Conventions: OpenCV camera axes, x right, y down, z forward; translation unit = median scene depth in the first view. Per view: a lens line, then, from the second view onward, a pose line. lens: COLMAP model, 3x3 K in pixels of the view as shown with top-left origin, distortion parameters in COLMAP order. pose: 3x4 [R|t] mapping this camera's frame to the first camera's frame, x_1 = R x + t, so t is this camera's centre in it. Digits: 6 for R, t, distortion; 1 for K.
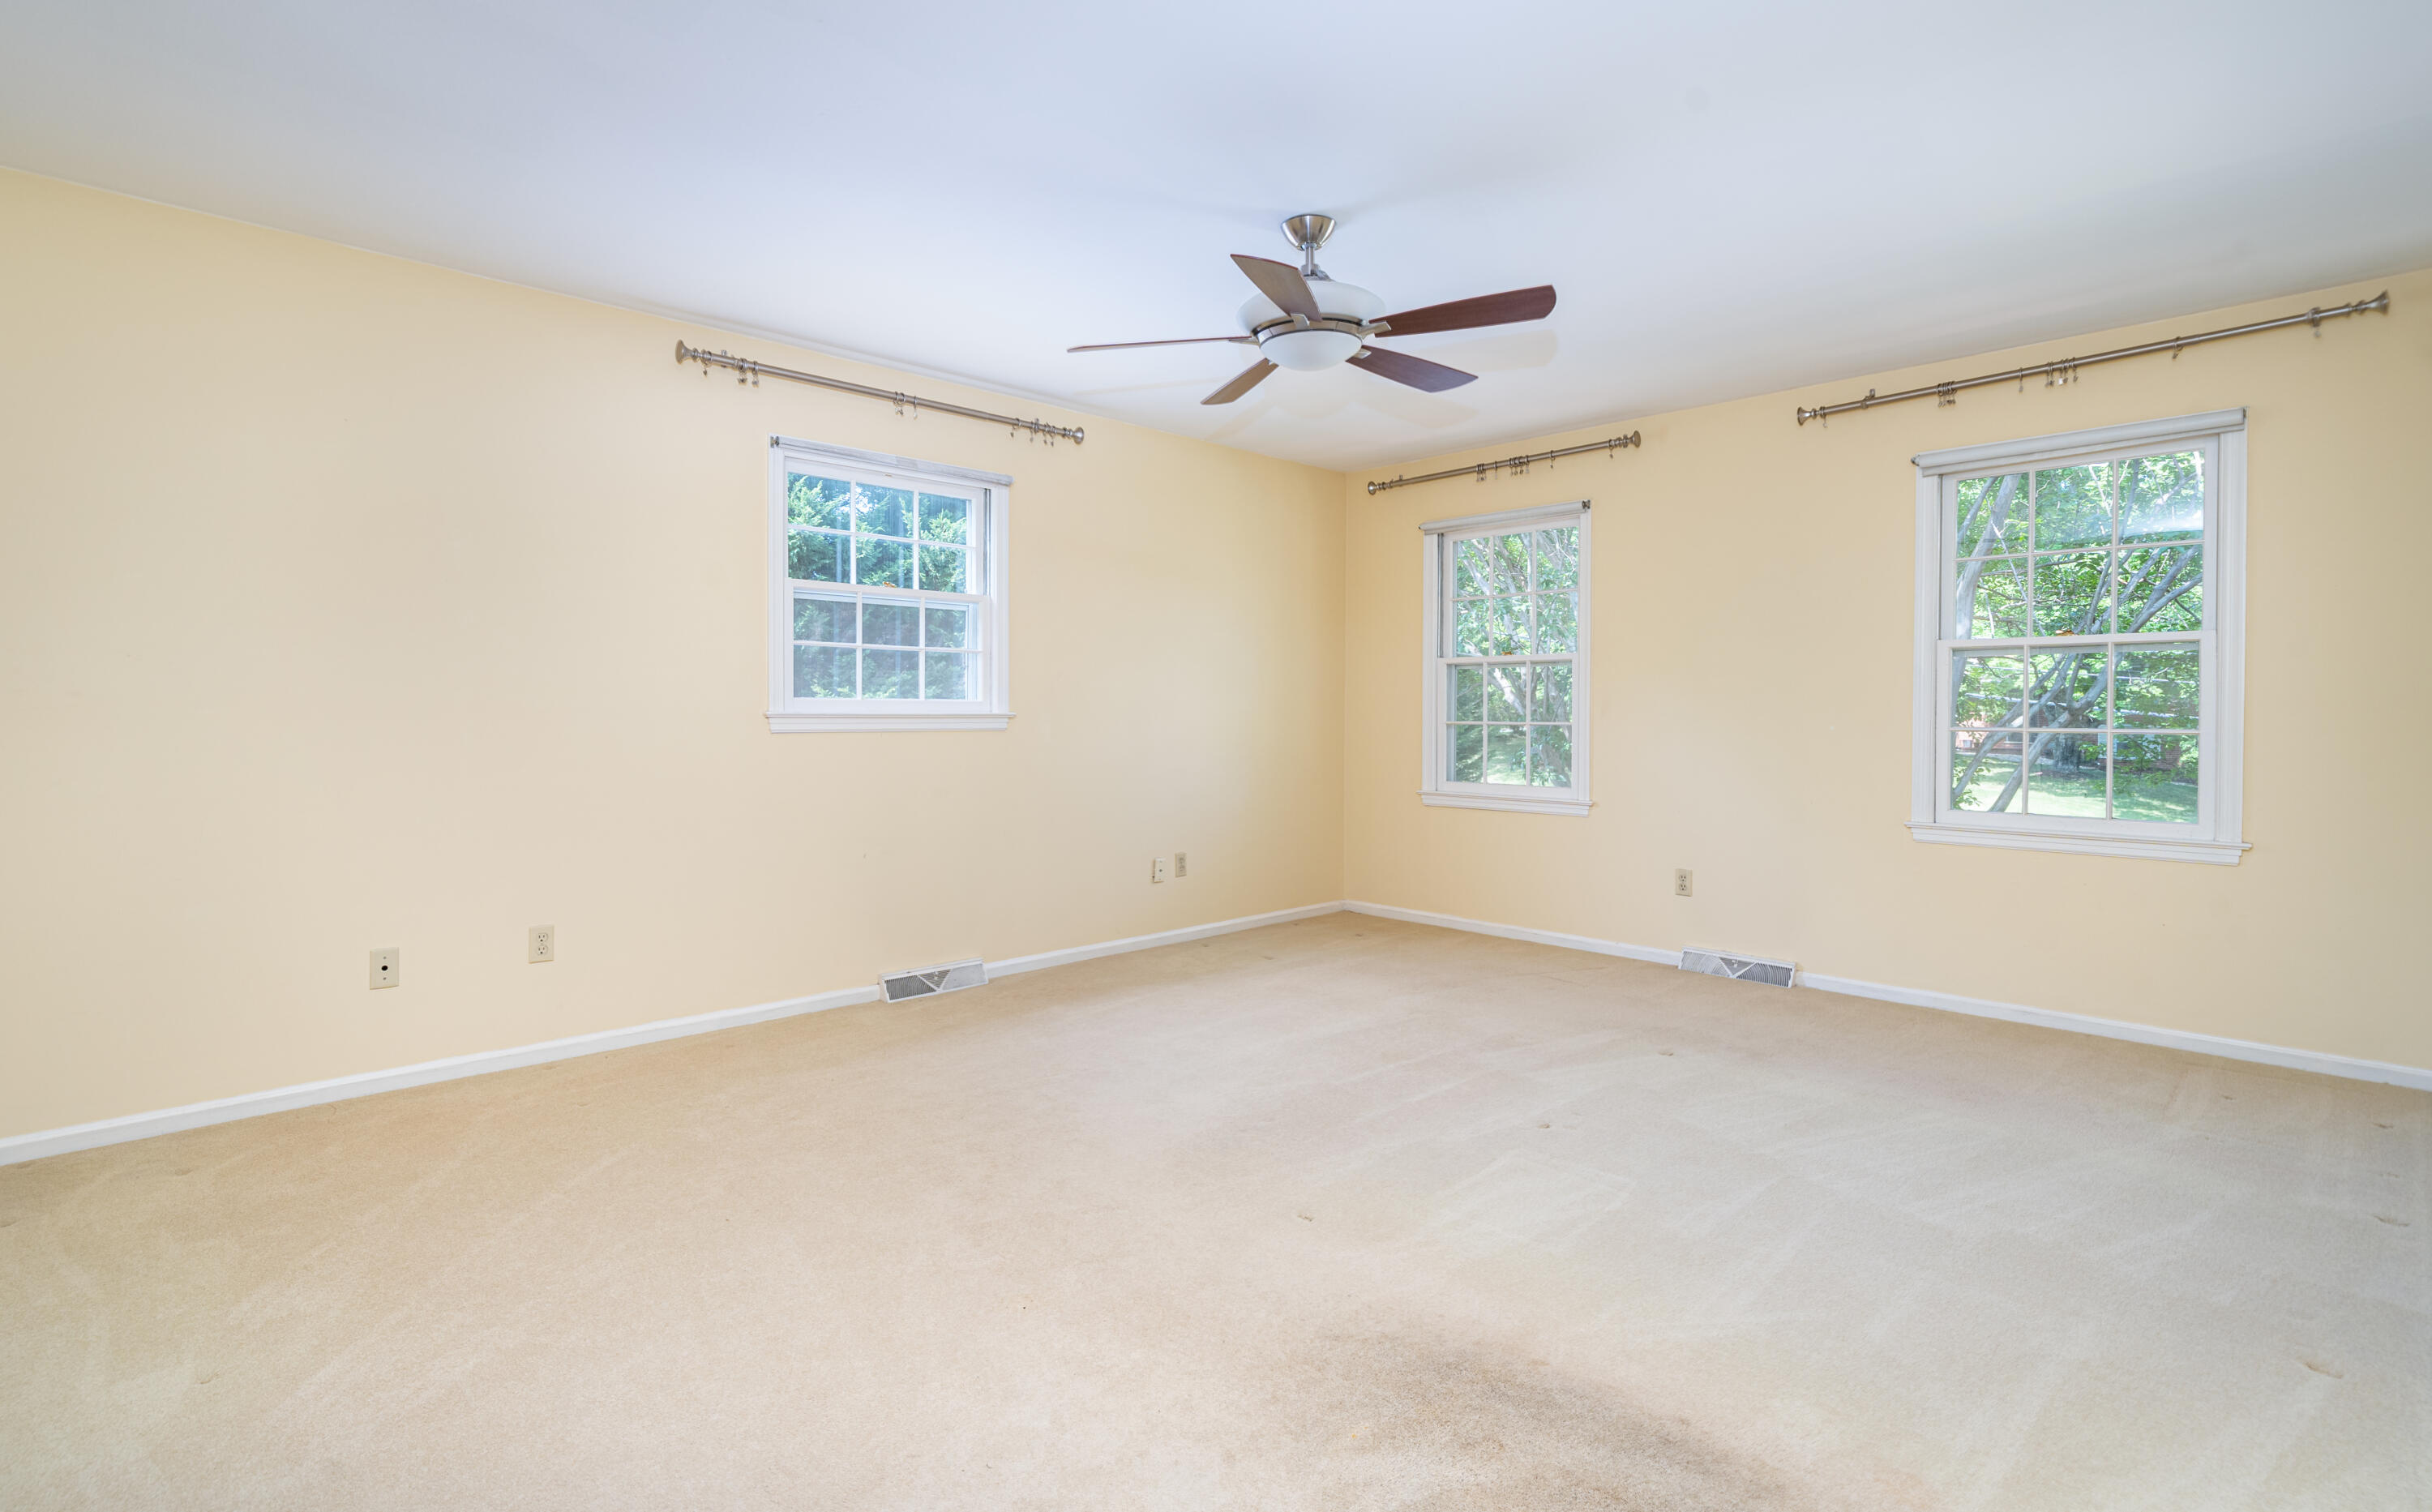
lens RADIAL K [[1128.1, 0, 1215.2], [0, 1128.1, 725.9], [0, 0, 1]] dist [-0.001747, 0.000033]
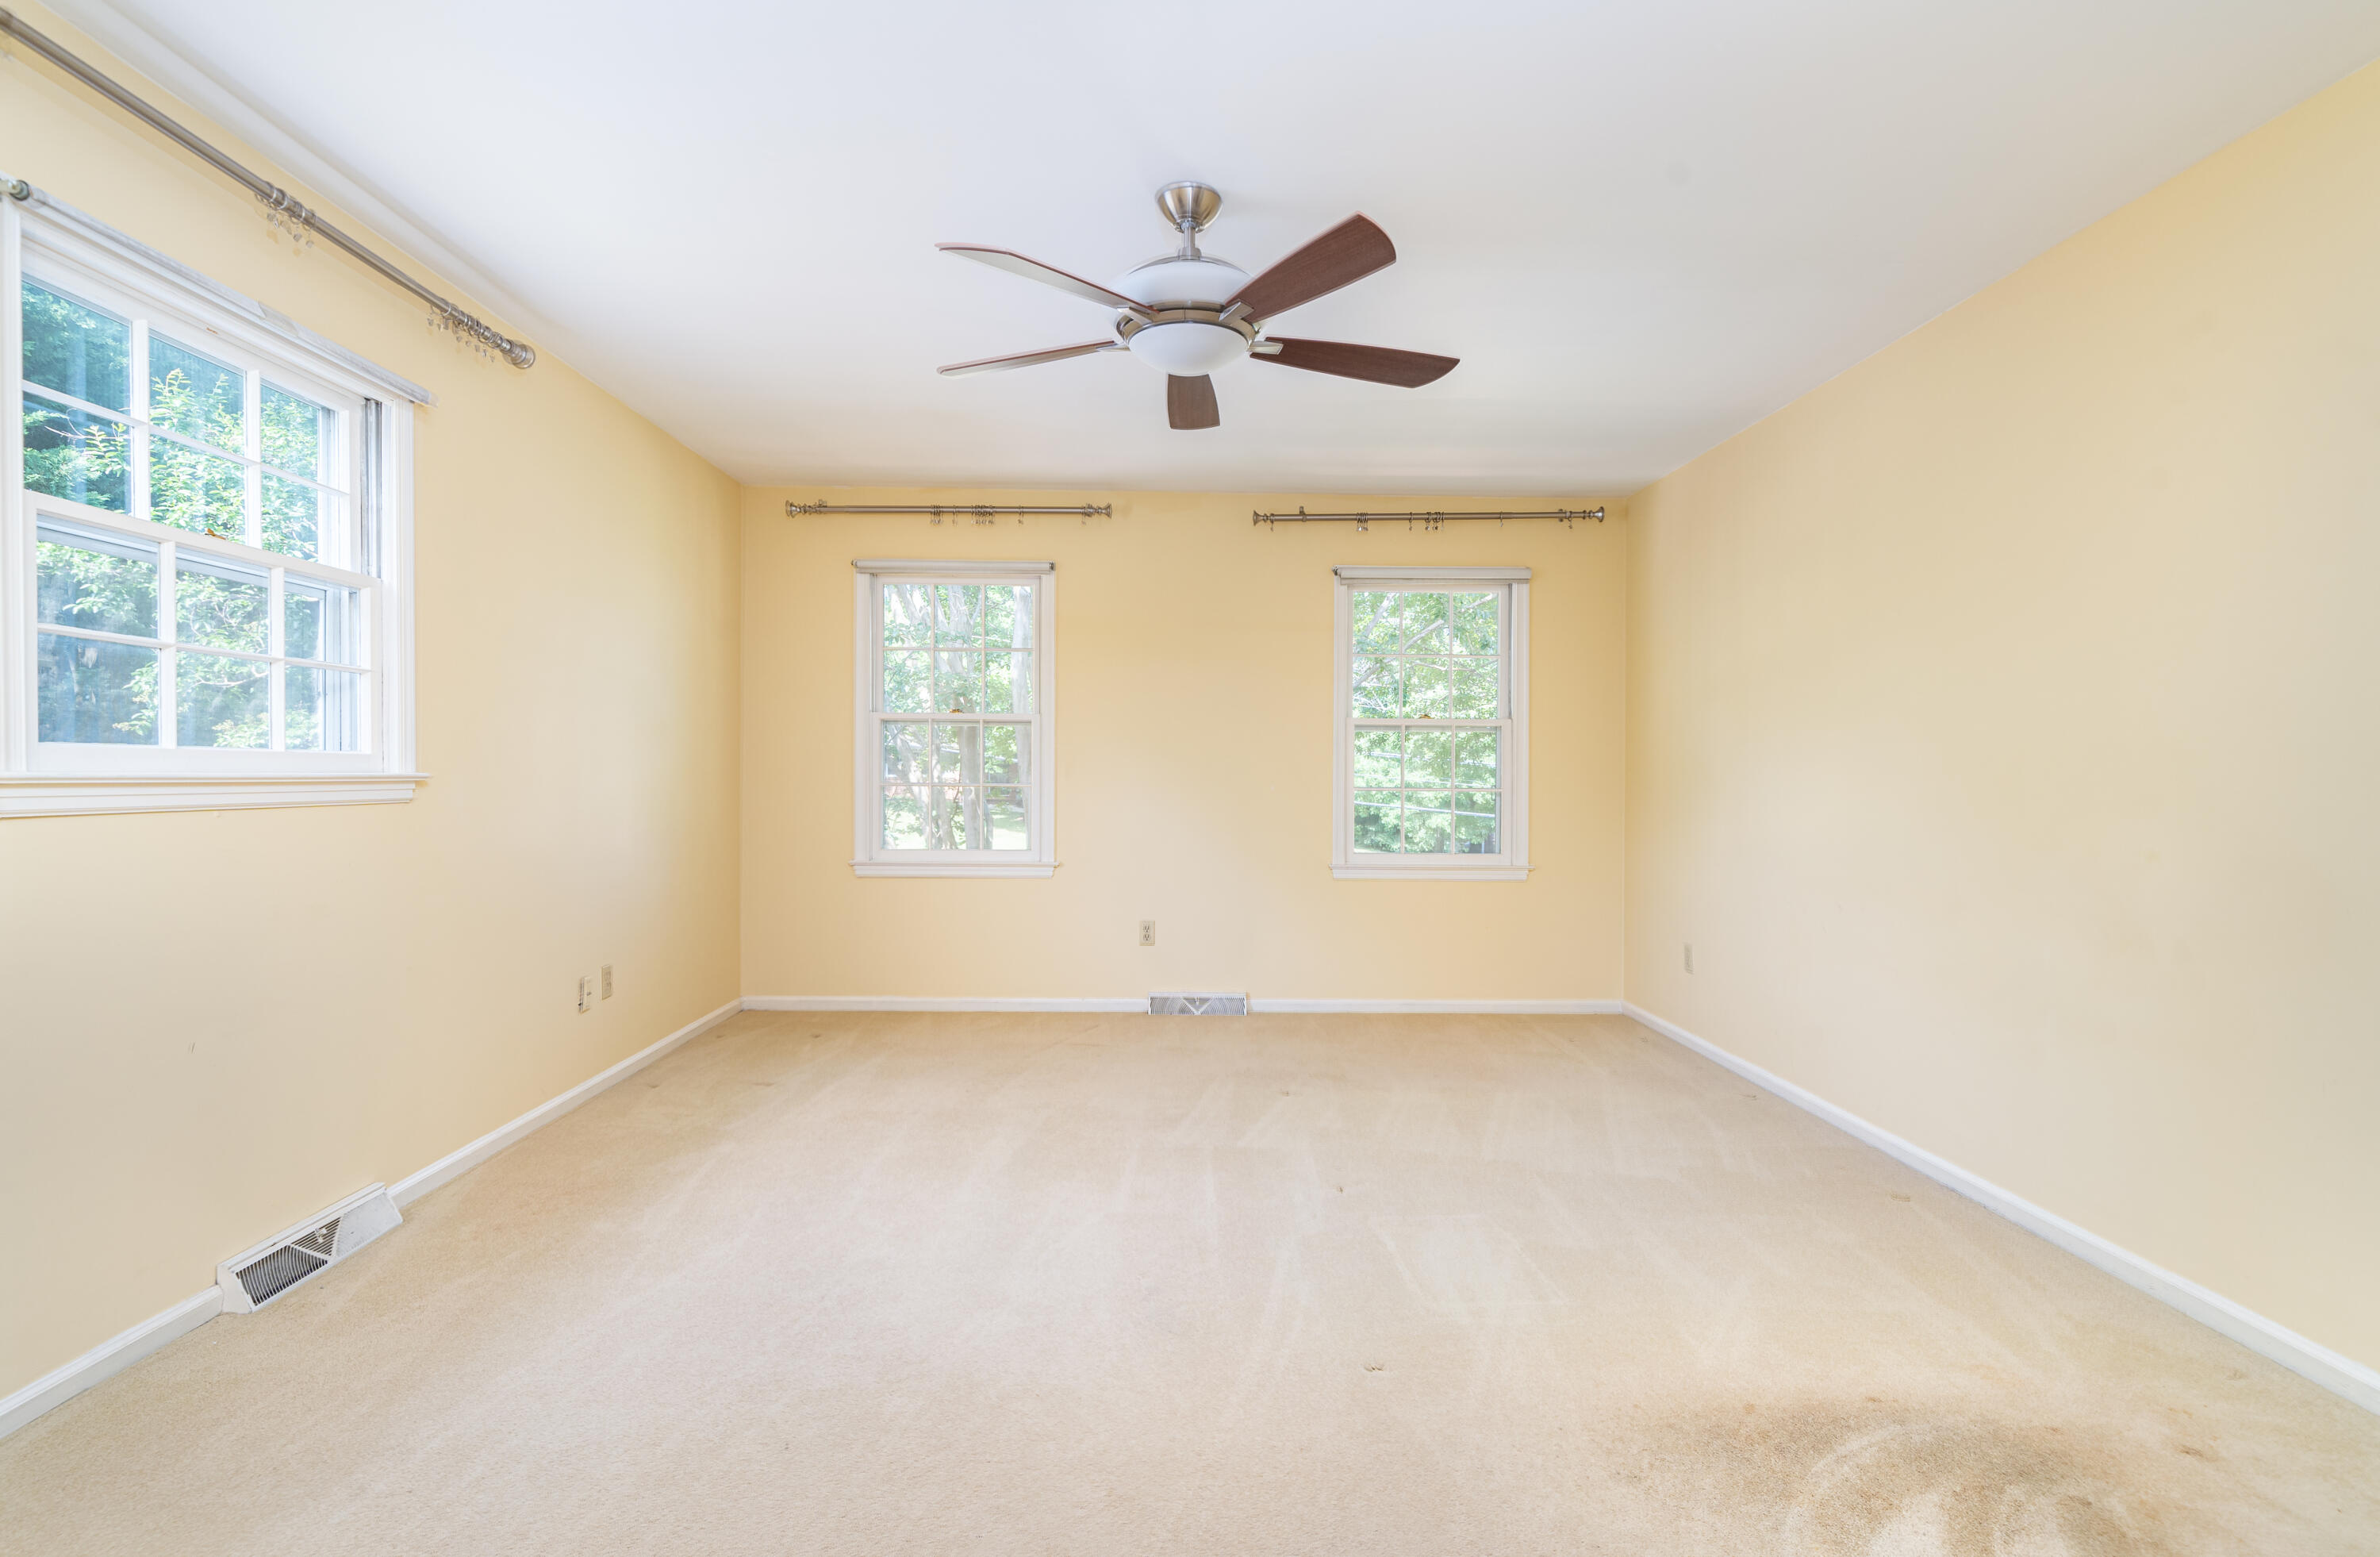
lens RADIAL K [[1079.2, 0, 1190.0], [0, 1079.2, 778.5], [0, 0, 1]] dist [0.000710, 0.000249]
pose [[0.681321, -0.001138, 0.731984, -0.326013], [0.003775, 0.999991, -0.001959, -0.005754], [-0.731975, 0.004097, 0.681319, 0.288166]]
